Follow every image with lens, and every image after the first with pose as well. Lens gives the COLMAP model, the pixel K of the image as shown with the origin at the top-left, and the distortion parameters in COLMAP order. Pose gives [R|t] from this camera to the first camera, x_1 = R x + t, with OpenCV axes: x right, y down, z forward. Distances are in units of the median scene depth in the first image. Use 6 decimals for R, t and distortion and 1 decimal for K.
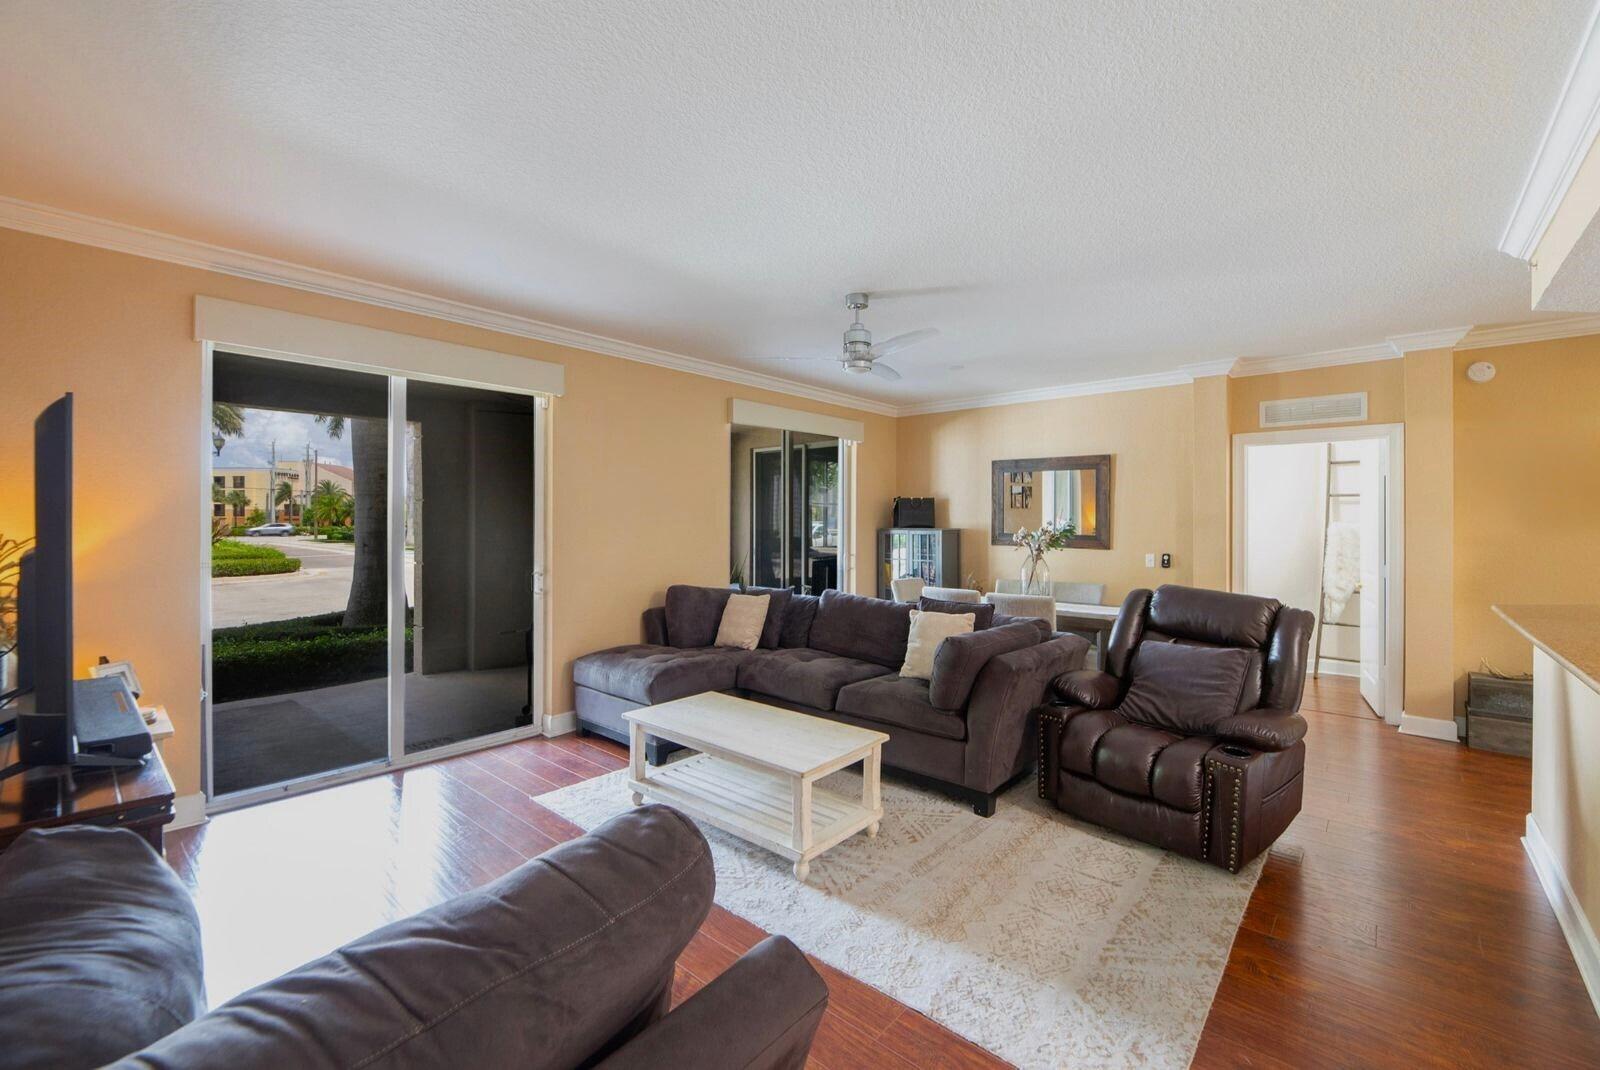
lens RADIAL K [[663.9, 0, 839.6], [0, 663.9, 523.4], [0, 0, 1]] dist [-0.002451, 0.000767]
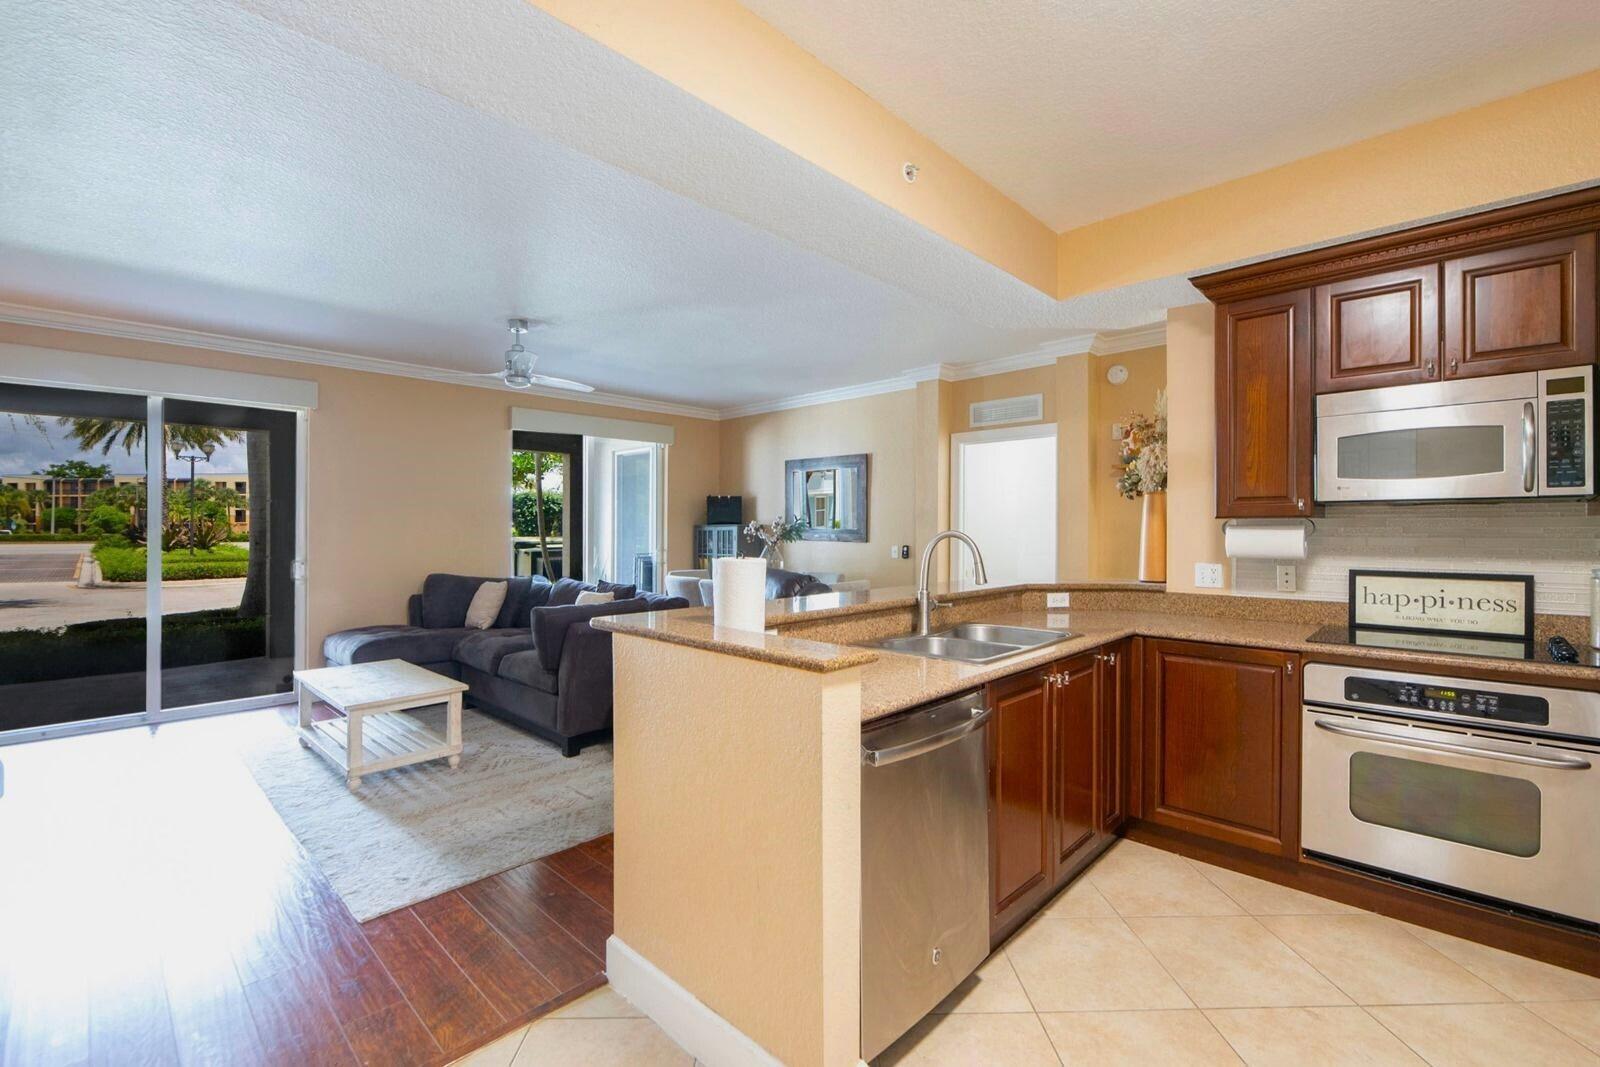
lens RADIAL K [[702.3, 0, 844.9], [0, 702.3, 532.4], [0, 0, 1]] dist [0.001459, -0.001351]
pose [[0.998253, -0.005904, -0.058784, 0.505436], [0.006453, 0.999937, 0.009162, 0.014144], [0.058726, -0.009526, 0.998229, -0.156022]]
